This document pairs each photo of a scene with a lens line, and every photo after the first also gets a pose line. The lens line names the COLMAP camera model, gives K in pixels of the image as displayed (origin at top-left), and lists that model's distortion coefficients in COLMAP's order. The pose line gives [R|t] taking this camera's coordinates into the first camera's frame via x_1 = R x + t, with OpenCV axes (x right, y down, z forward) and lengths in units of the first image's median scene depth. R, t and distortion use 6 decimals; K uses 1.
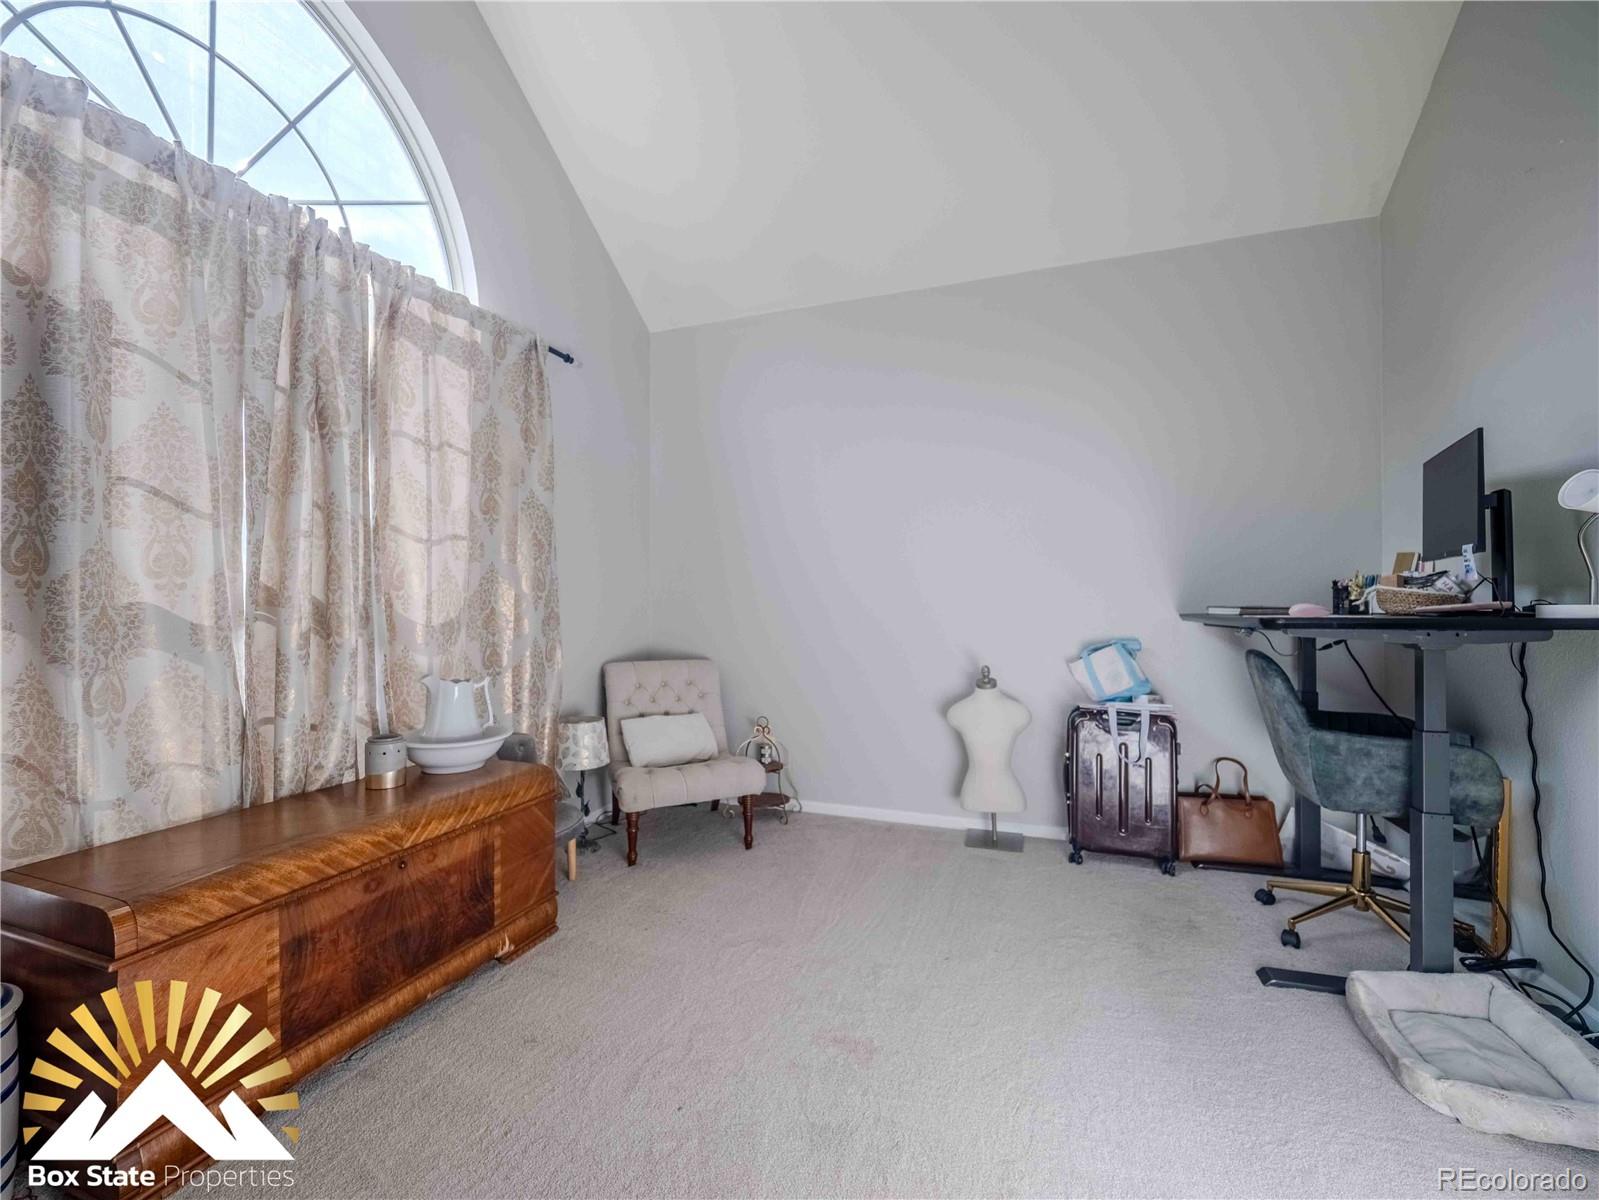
lens RADIAL K [[673.8, 0, 807.2], [0, 673.8, 609.0], [0, 0, 1]] dist [-0.008899, -0.000641]
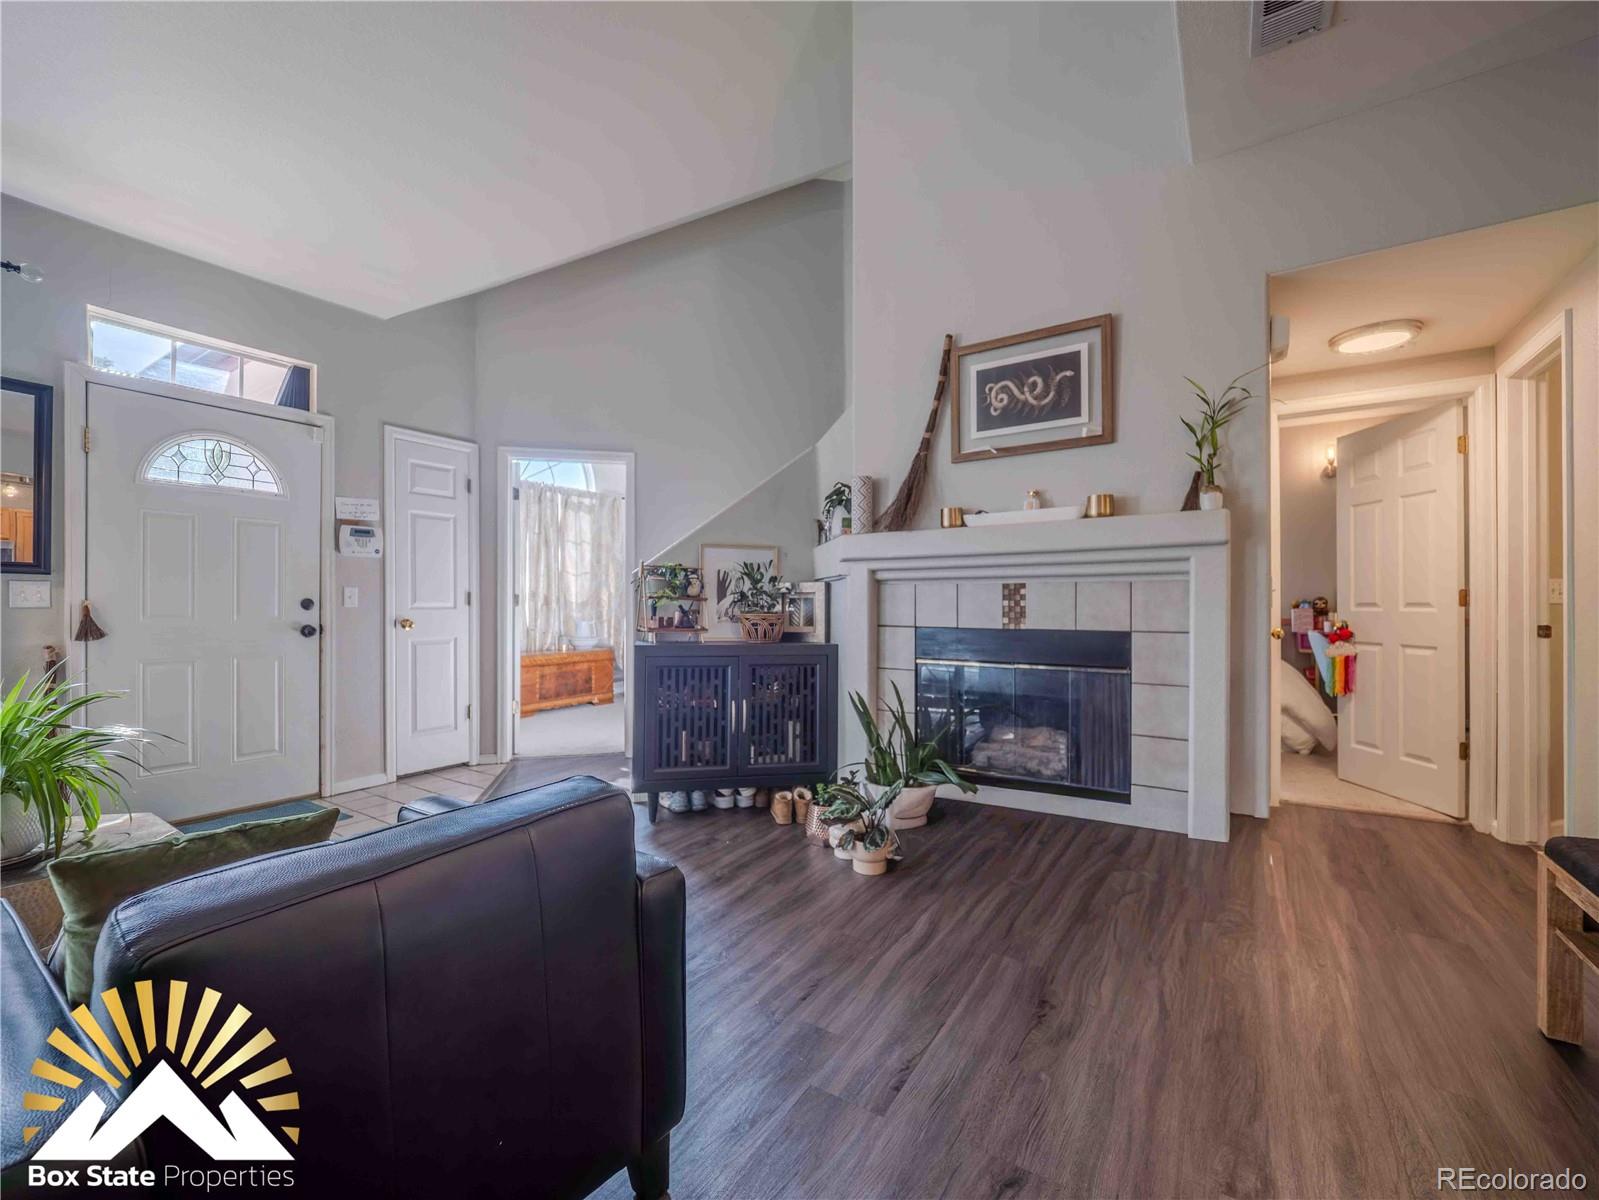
lens RADIAL K [[651.7, 0, 794.6], [0, 651.7, 605.4], [0, 0, 1]] dist [0.018732, -0.008436]
pose [[0.971572, 0.001189, -0.236743, 1.122405], [-0.001963, 0.999993, -0.003036, 0.043349], [0.236738, 0.003415, 0.971568, -1.681211]]
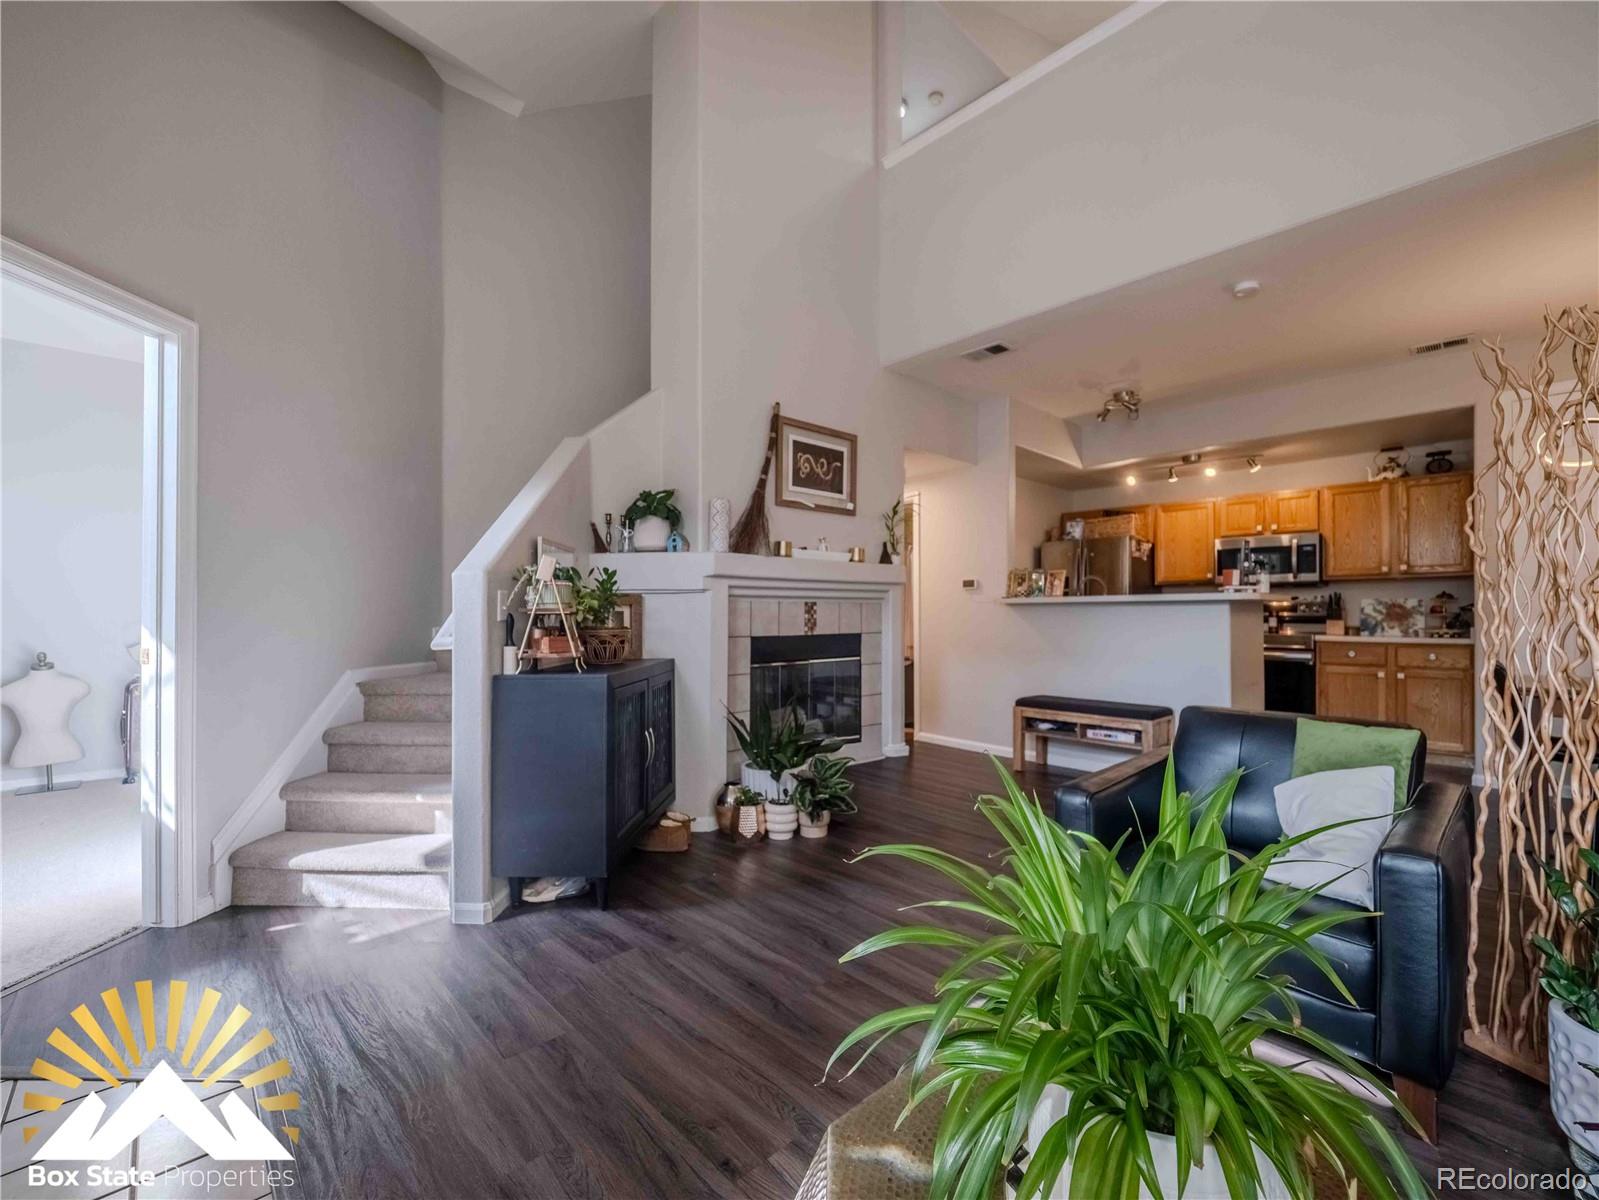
lens RADIAL K [[673.8, 0, 807.2], [0, 673.8, 609.0], [0, 0, 1]] dist [-0.008899, -0.000641]
pose [[0.457376, 0.008072, 0.889237, -0.267546], [0.006226, 0.999905, -0.012279, 0.037047], [-0.889252, 0.011152, 0.457282, -1.202816]]
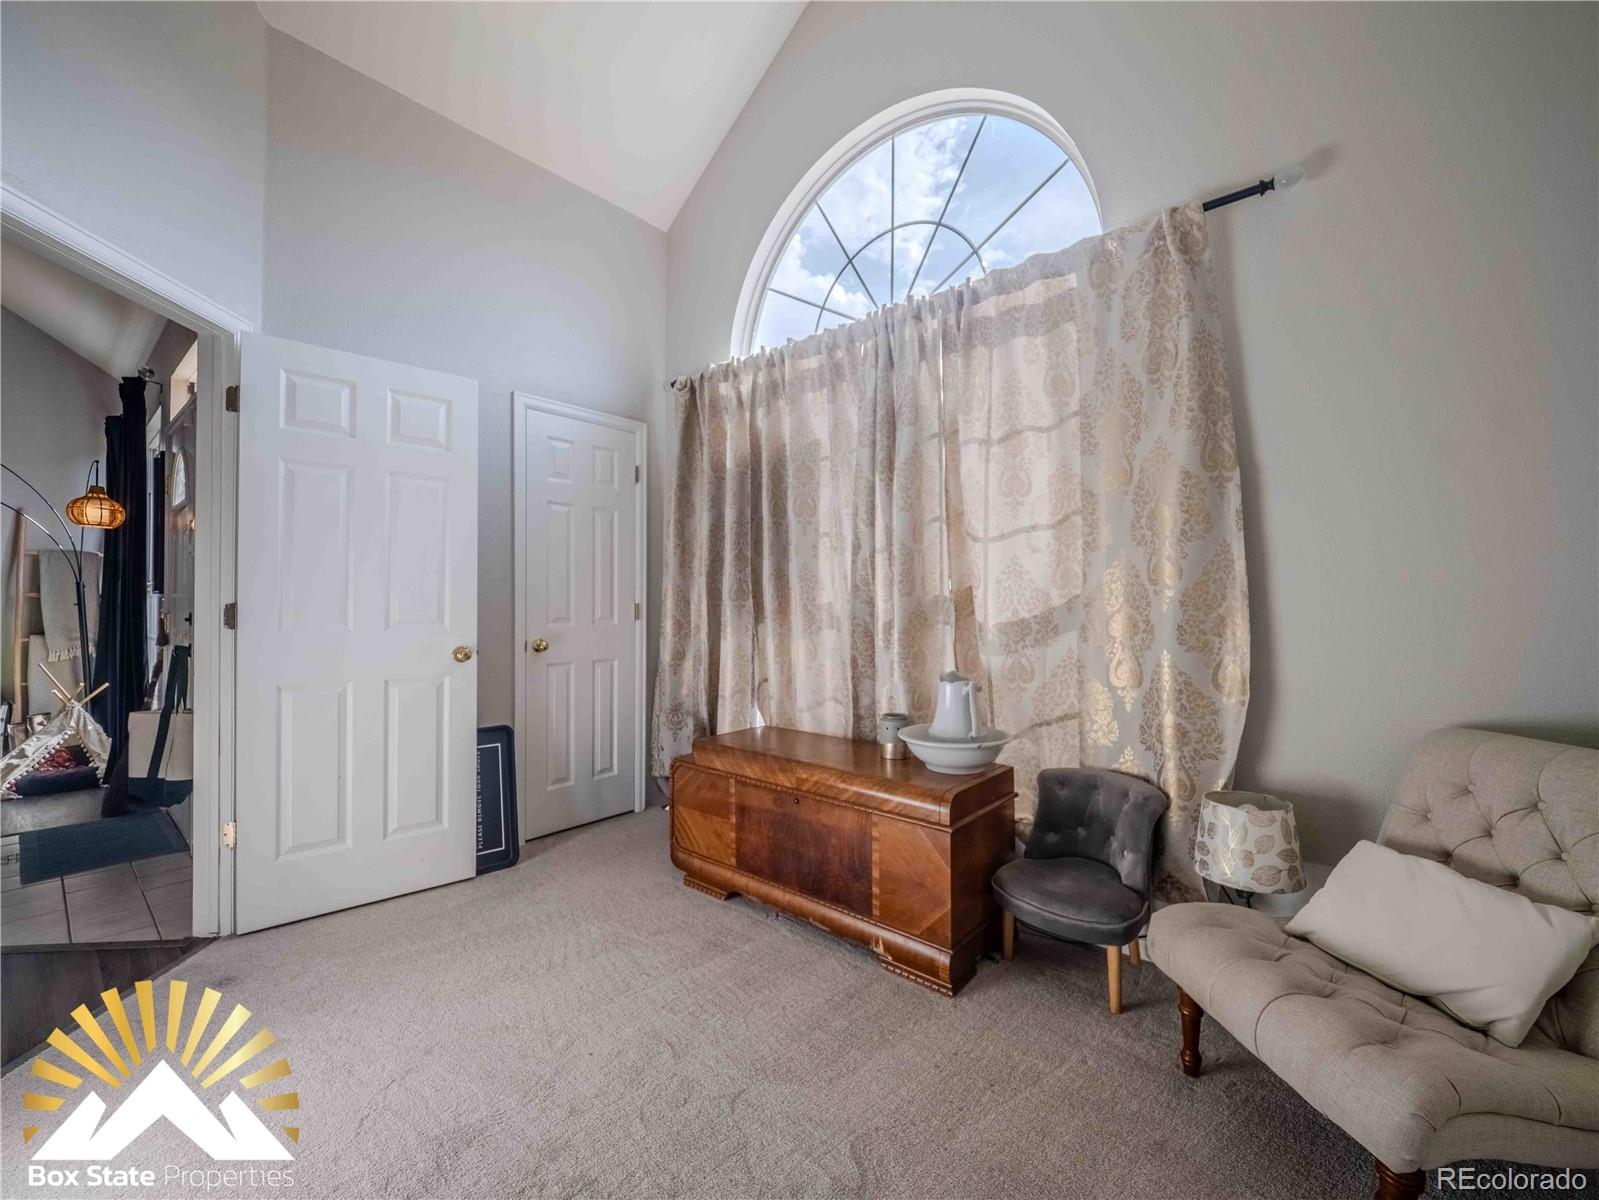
lens RADIAL K [[701.3, 0, 799.5], [0, 701.3, 600.0], [0, 0, 1]] dist [-0.000001, -0.000015]
pose [[-0.384679, -0.004018, -0.923042, 0.508391], [-0.009390, 0.999956, -0.000439, -0.008149], [0.923003, 0.008499, -0.384700, 1.172224]]
